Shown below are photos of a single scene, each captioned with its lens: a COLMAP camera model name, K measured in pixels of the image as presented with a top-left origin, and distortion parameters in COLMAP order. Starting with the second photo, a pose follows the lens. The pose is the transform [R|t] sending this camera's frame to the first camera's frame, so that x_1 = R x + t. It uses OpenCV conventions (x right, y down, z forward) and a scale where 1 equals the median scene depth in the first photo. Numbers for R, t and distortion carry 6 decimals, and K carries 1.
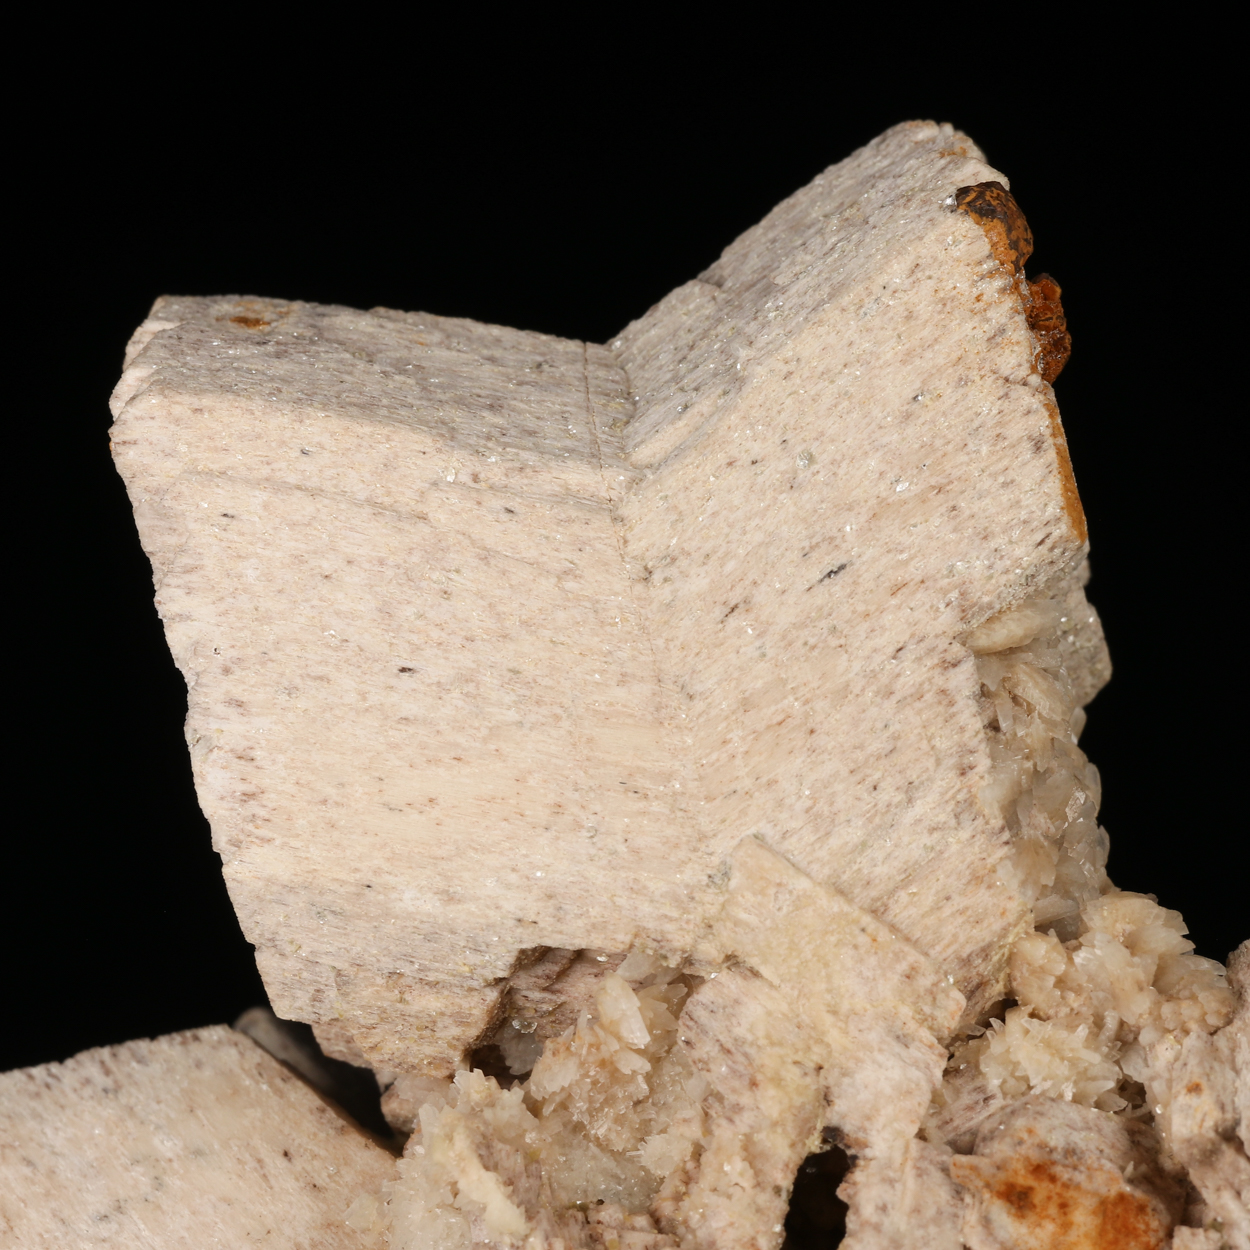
lens RADIAL K [[6774.8, 0, 625.1], [0, 6774.8, 623.4], [0, 0, 1]] dist [0.050487, 0.000000]
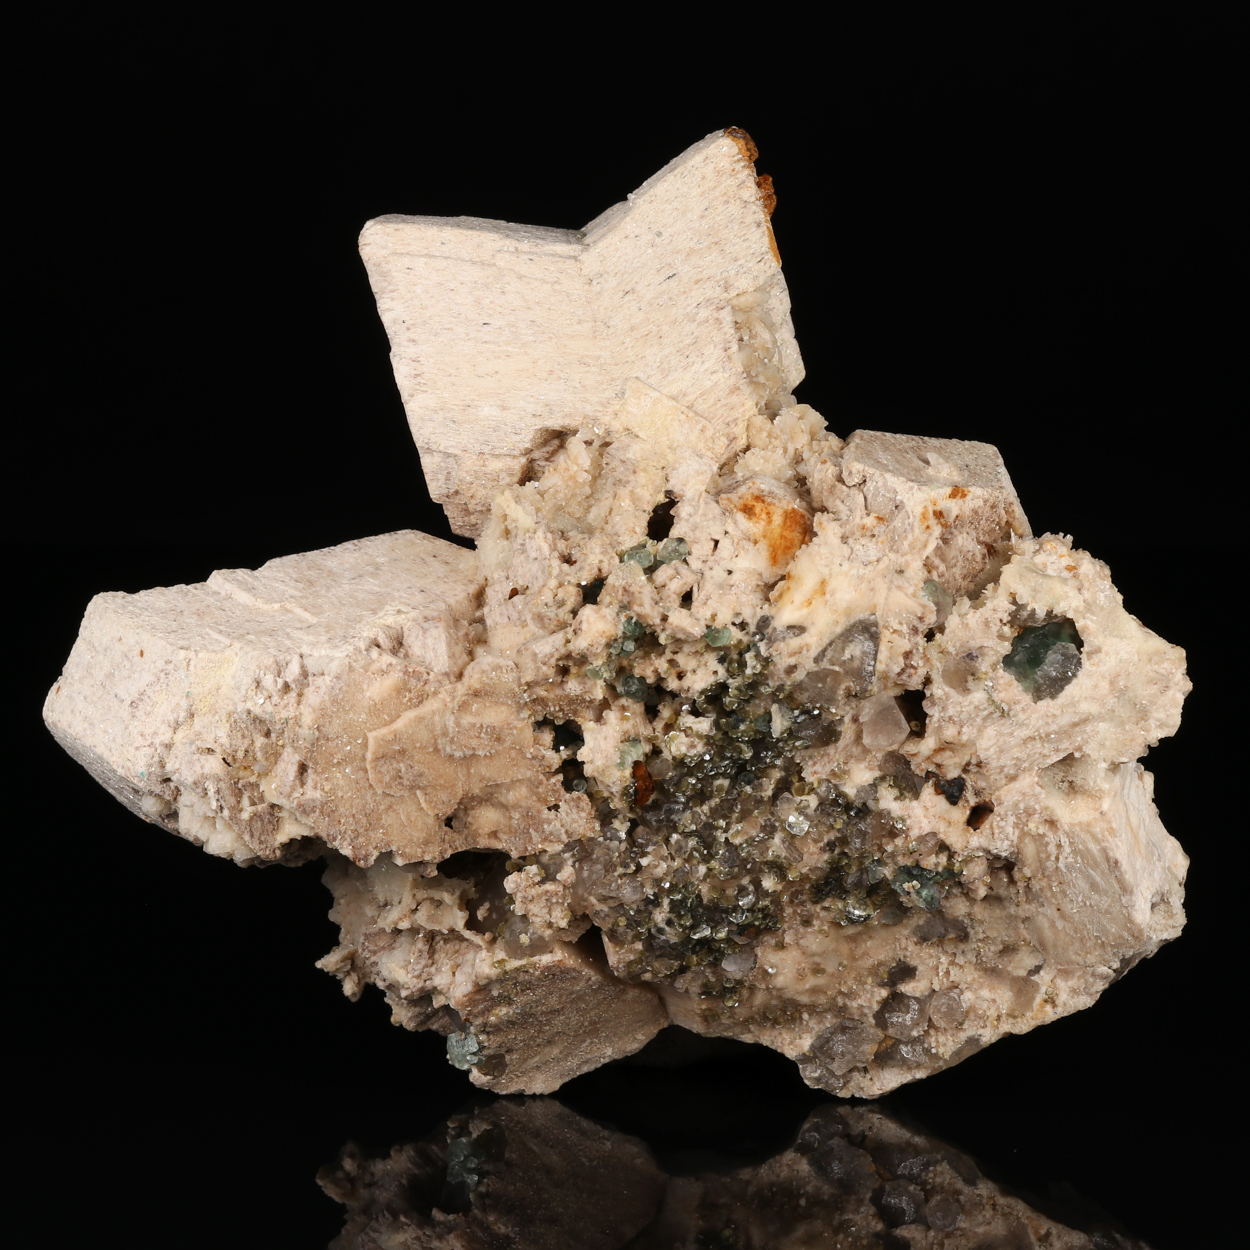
lens RADIAL K [[6774.8, 0, 624.9], [0, 6774.8, 626.0], [0, 0, 1]] dist [0.050487, 0.000000]
pose [[0.998981, -0.017765, -0.041479, 0.108982], [0.003572, 0.947490, -0.319765, 0.843850], [0.044981, 0.319291, 0.946589, -1.148757]]
